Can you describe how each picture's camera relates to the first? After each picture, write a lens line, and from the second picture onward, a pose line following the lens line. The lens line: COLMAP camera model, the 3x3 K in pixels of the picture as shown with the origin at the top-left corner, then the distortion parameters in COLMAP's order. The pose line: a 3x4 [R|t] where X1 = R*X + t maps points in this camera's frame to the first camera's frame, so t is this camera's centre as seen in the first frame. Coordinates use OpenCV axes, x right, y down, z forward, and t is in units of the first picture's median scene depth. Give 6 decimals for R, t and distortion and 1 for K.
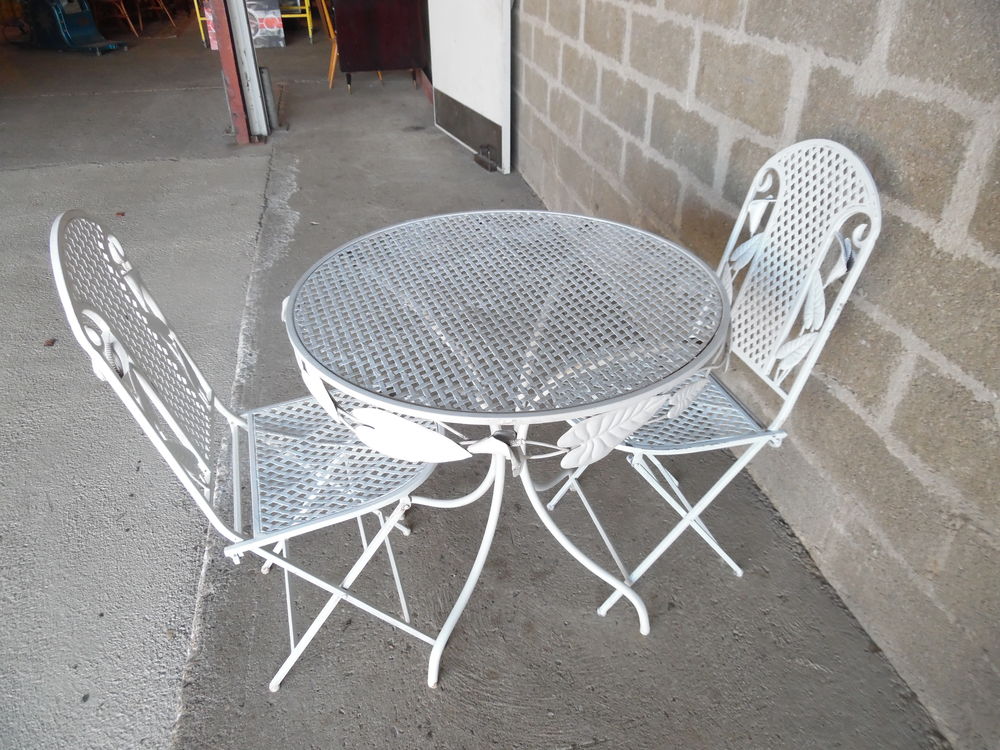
lens RADIAL K [[704.7, 0, 496.4], [0, 704.7, 374.5], [0, 0, 1]] dist [-0.016559, 0.005880]
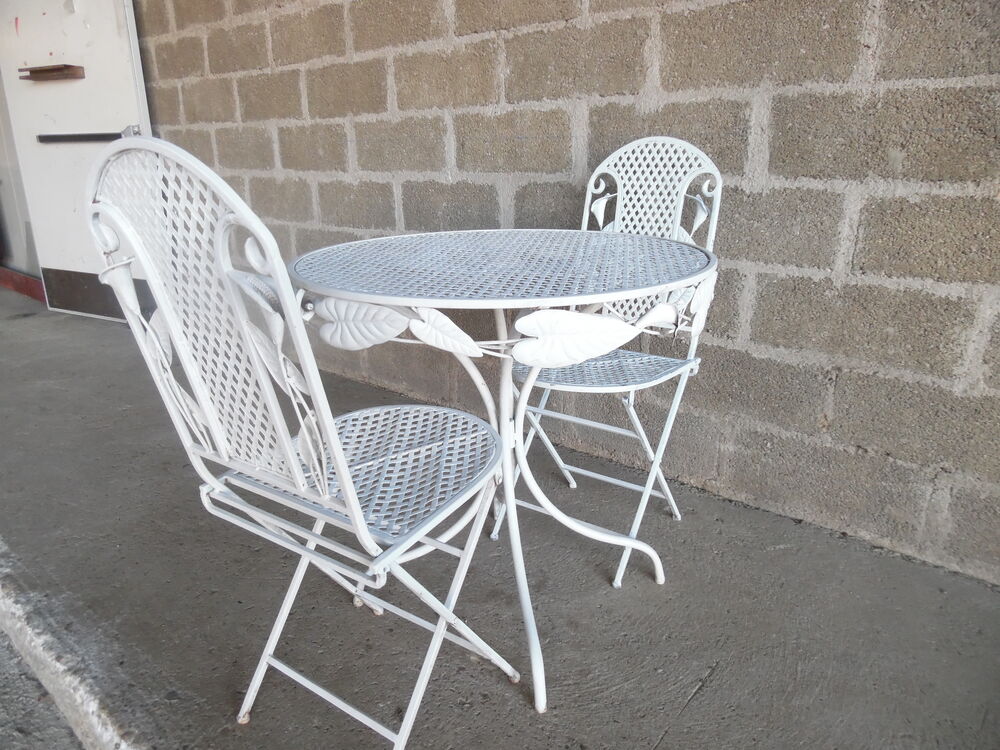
lens RADIAL K [[704.7, 0, 501.7], [0, 704.7, 375.8], [0, 0, 1]] dist [-0.016559, 0.005880]
pose [[0.794970, -0.189931, 0.576150, -0.557556], [0.341489, 0.925069, -0.166232, 0.193901], [-0.501406, 0.328898, 0.800261, 0.206664]]
